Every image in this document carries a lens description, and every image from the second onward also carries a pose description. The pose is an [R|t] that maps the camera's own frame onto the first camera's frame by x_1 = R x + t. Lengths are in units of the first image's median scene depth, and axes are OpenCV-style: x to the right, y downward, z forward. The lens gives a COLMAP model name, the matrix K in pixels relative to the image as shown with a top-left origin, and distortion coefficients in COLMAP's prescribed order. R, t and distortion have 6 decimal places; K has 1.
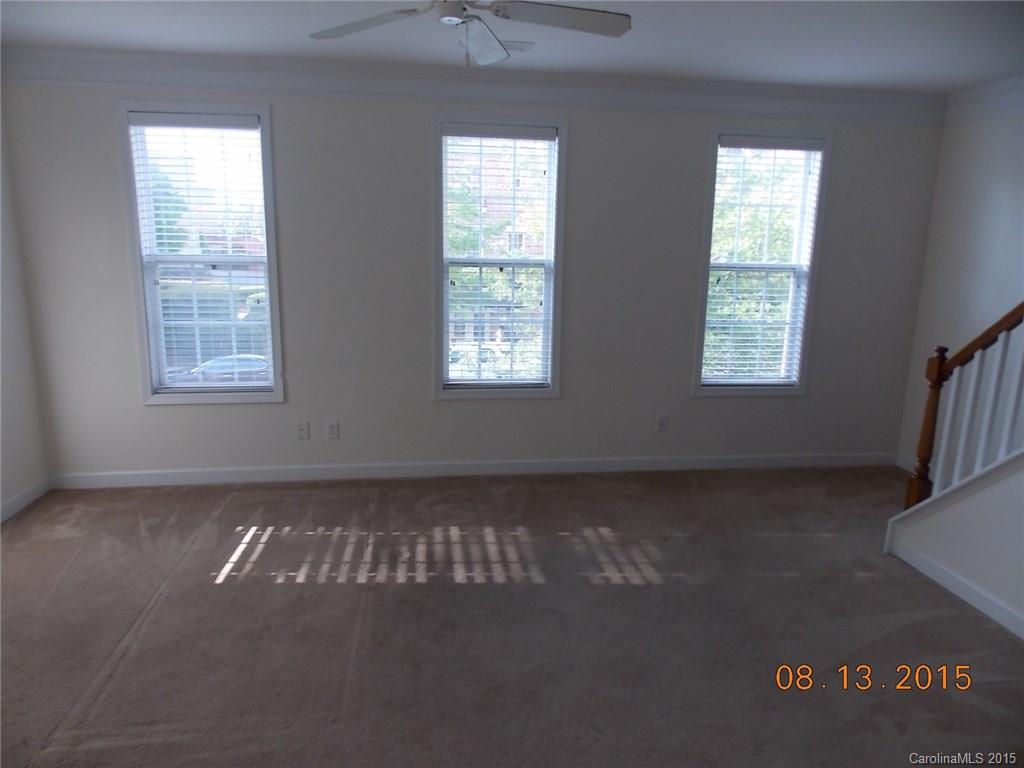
lens RADIAL K [[685.5, 0, 511.5], [0, 685.5, 385.1], [0, 0, 1]] dist [0.025184, -0.005571]
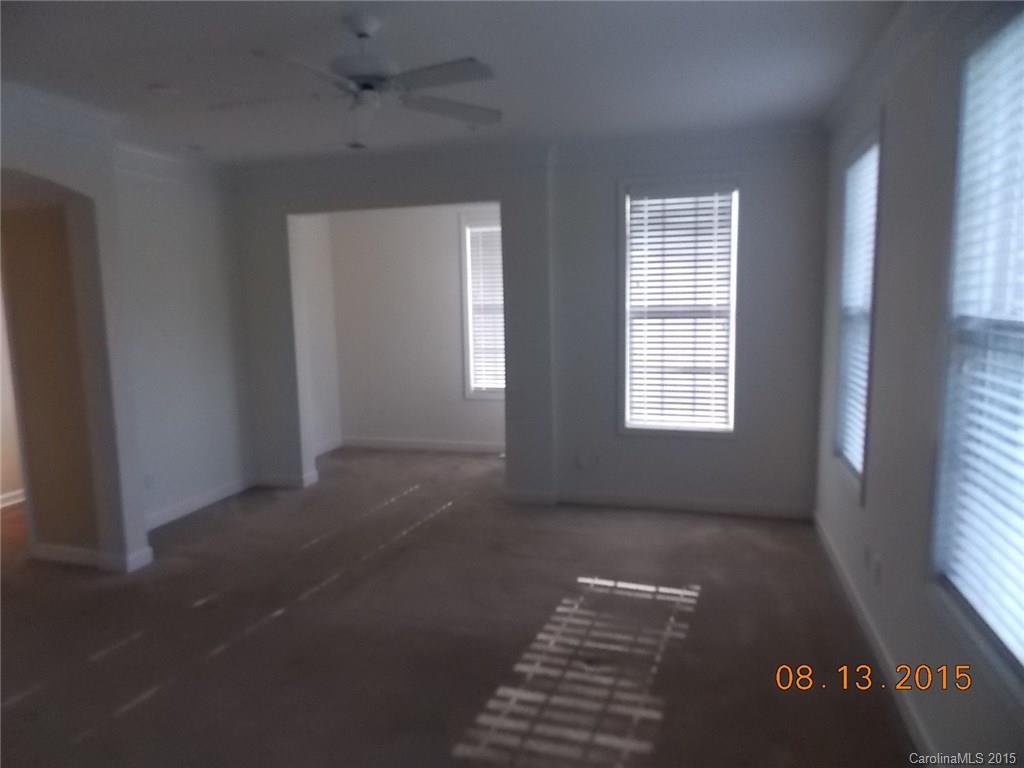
lens RADIAL K [[685.5, 0, 510.5], [0, 685.5, 384.5], [0, 0, 1]] dist [0.025184, -0.005571]
pose [[-0.409321, 0.100852, -0.906800, 0.602683], [-0.185454, 0.963928, 0.190918, -0.218905], [0.893344, 0.246316, -0.375852, 1.166176]]
